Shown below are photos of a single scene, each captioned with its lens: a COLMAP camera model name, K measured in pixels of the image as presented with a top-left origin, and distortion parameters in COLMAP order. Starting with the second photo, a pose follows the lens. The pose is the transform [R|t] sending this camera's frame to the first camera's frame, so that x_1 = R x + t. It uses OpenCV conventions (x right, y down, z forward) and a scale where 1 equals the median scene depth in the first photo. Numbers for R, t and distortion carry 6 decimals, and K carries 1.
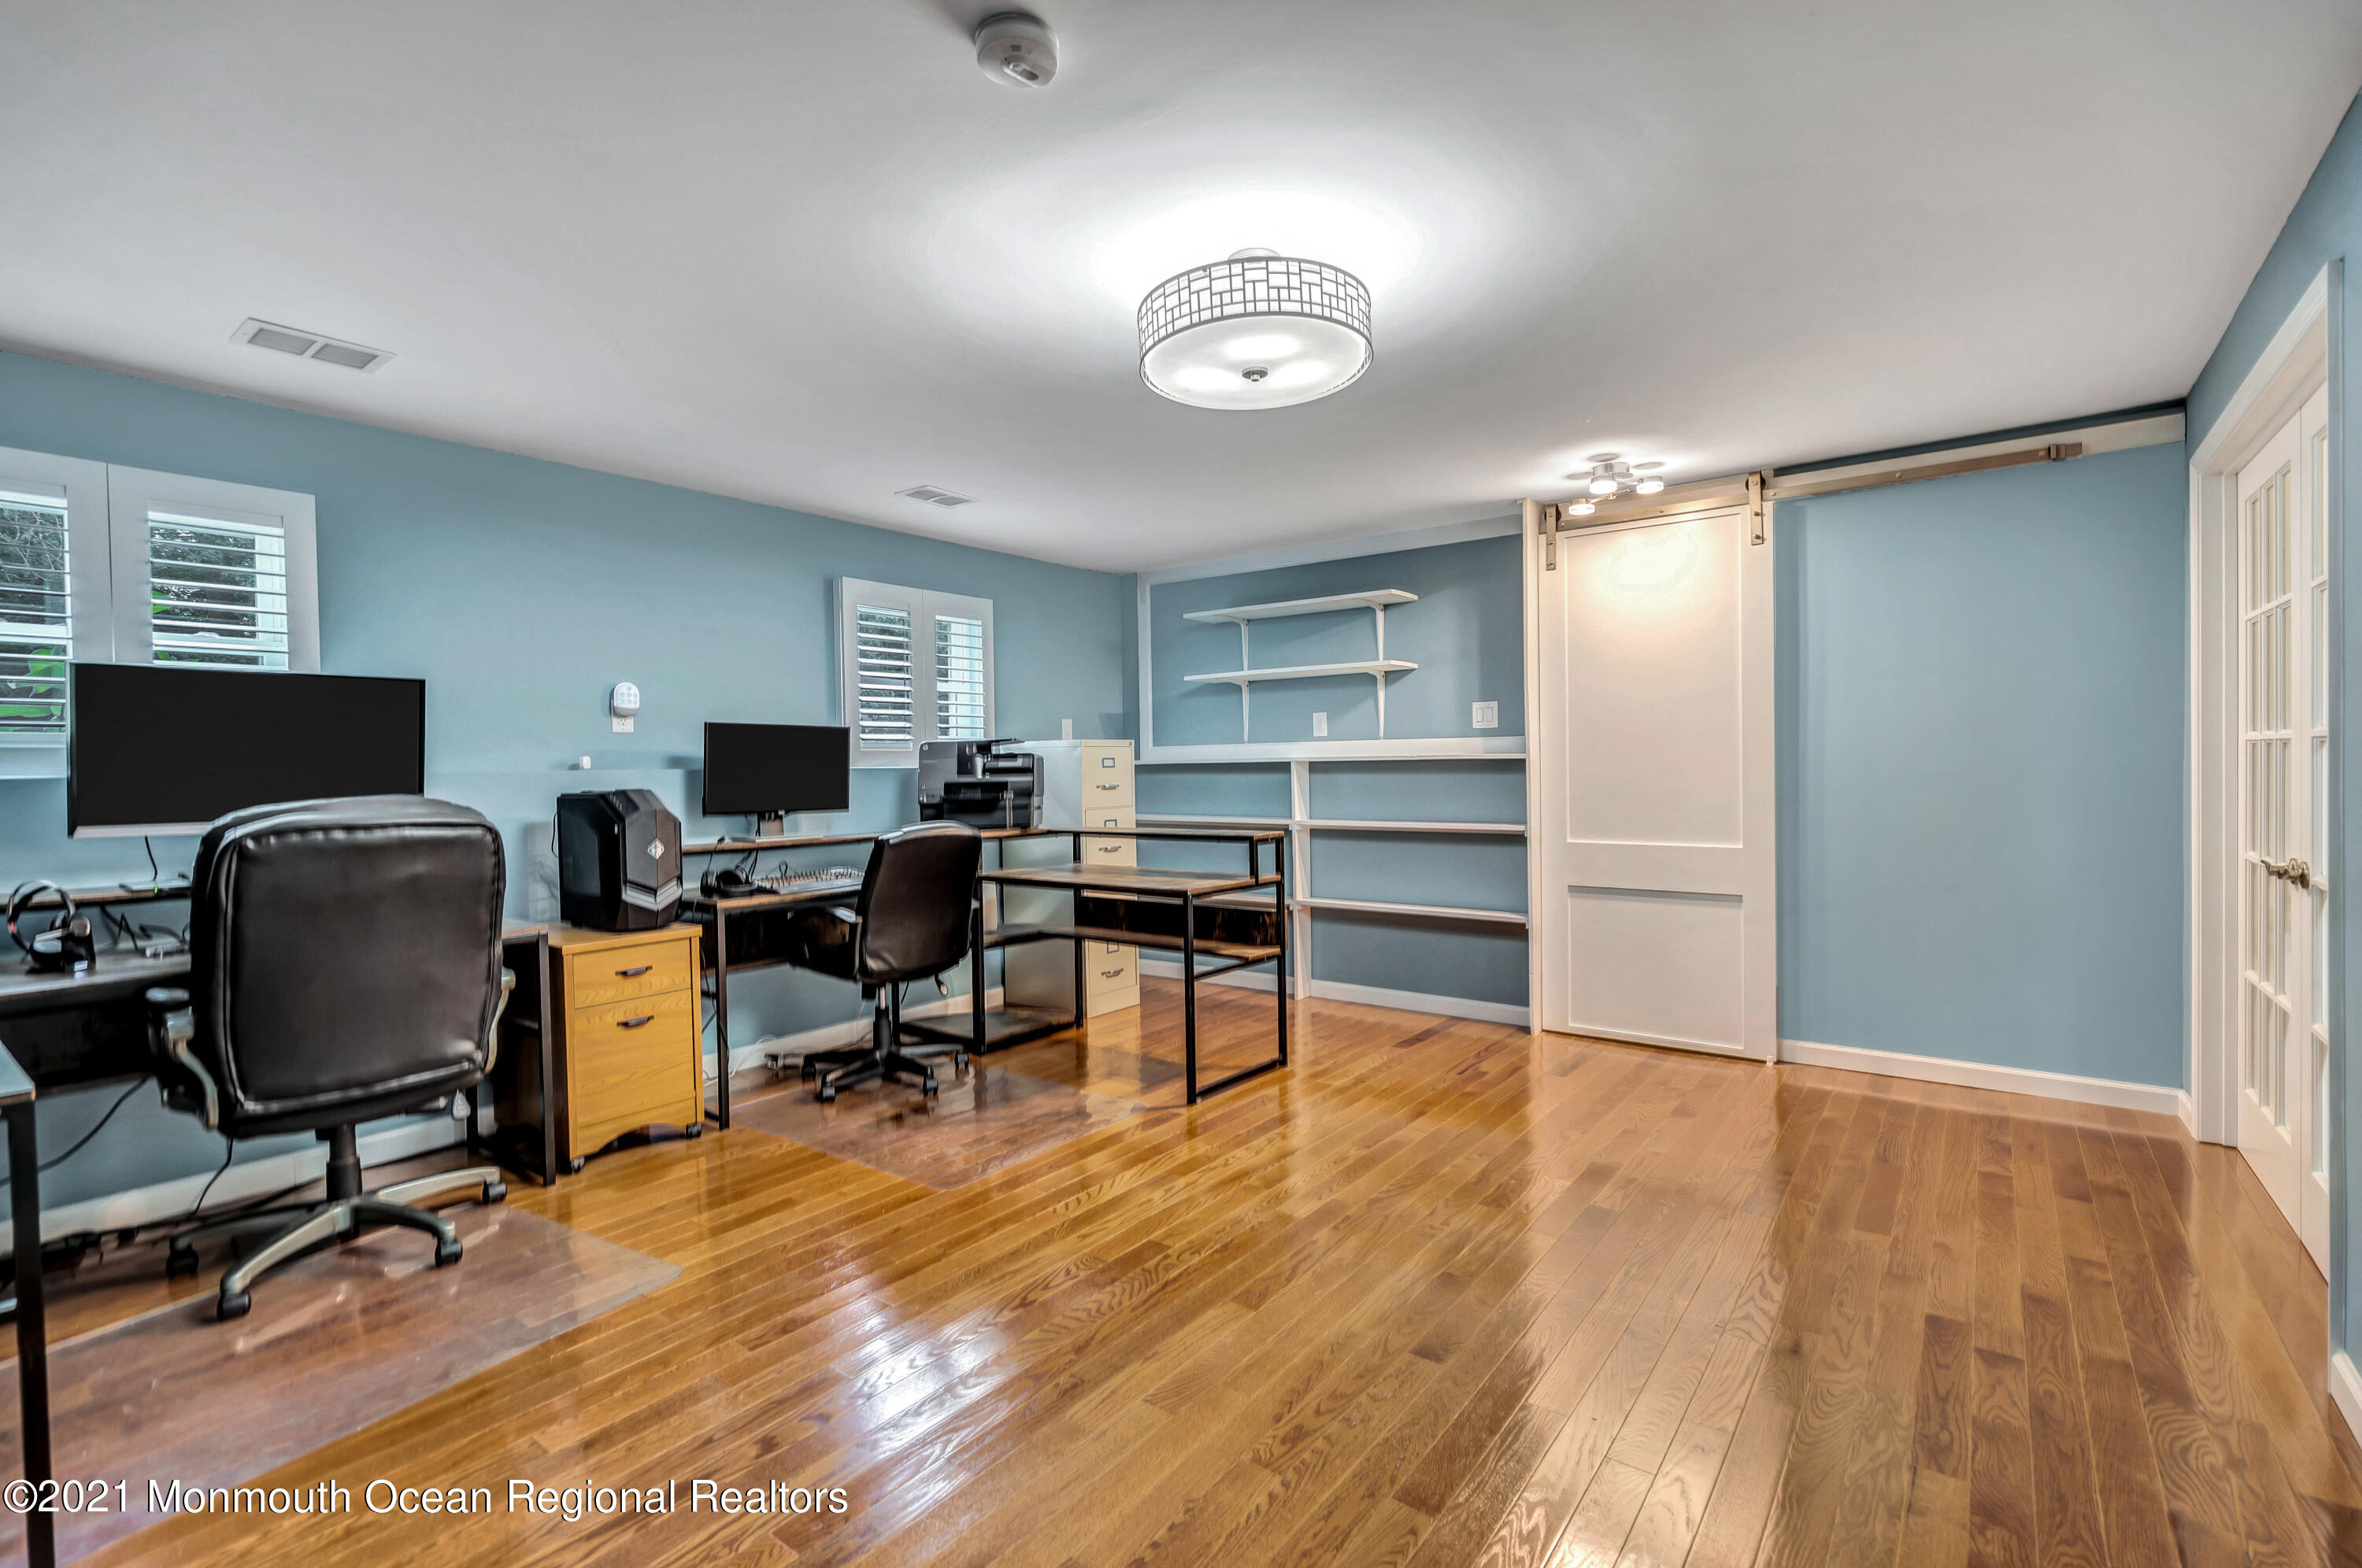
lens RADIAL K [[1063.4, 0, 1198.0], [0, 1063.4, 785.4], [0, 0, 1]] dist [-0.010374, 0.005664]
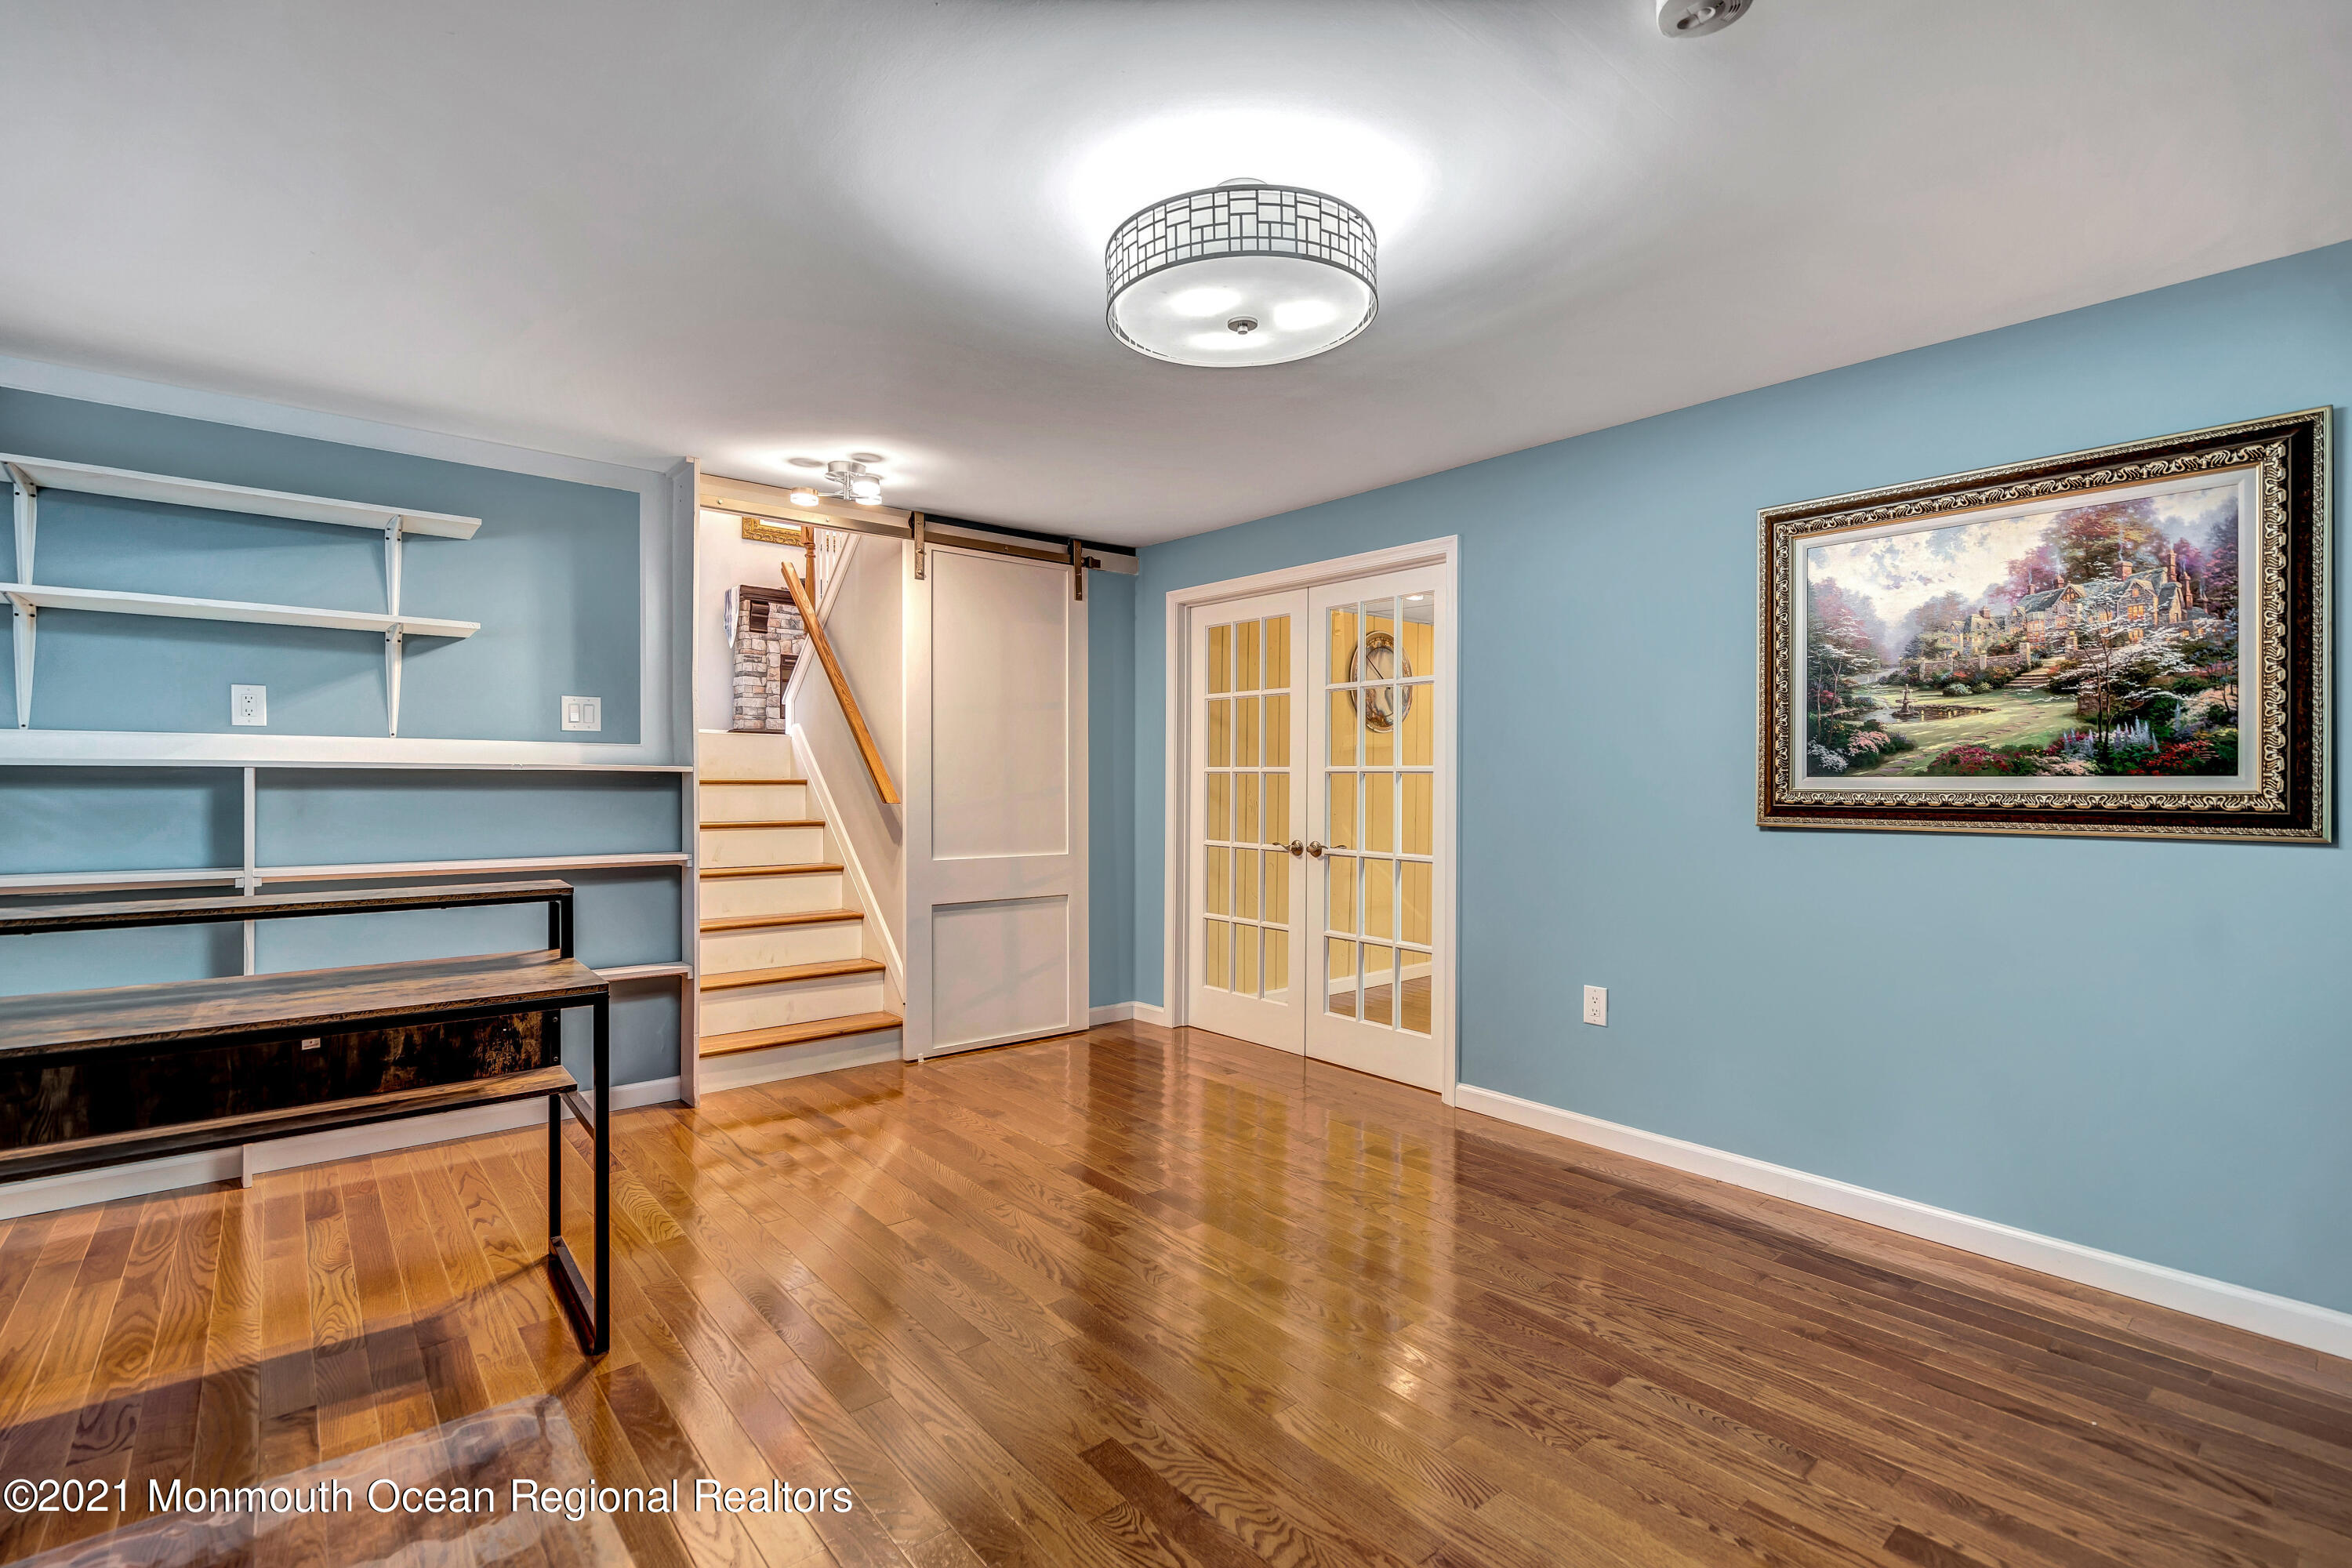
lens RADIAL K [[1059.0, 0, 1192.9], [0, 1059.0, 785.4], [0, 0, 1]] dist [-0.010374, 0.005664]
pose [[0.214297, 0.008582, 0.976731, -0.409404], [0.009476, 0.999896, -0.010865, -0.002565], [-0.976723, 0.011583, 0.214193, 0.444654]]
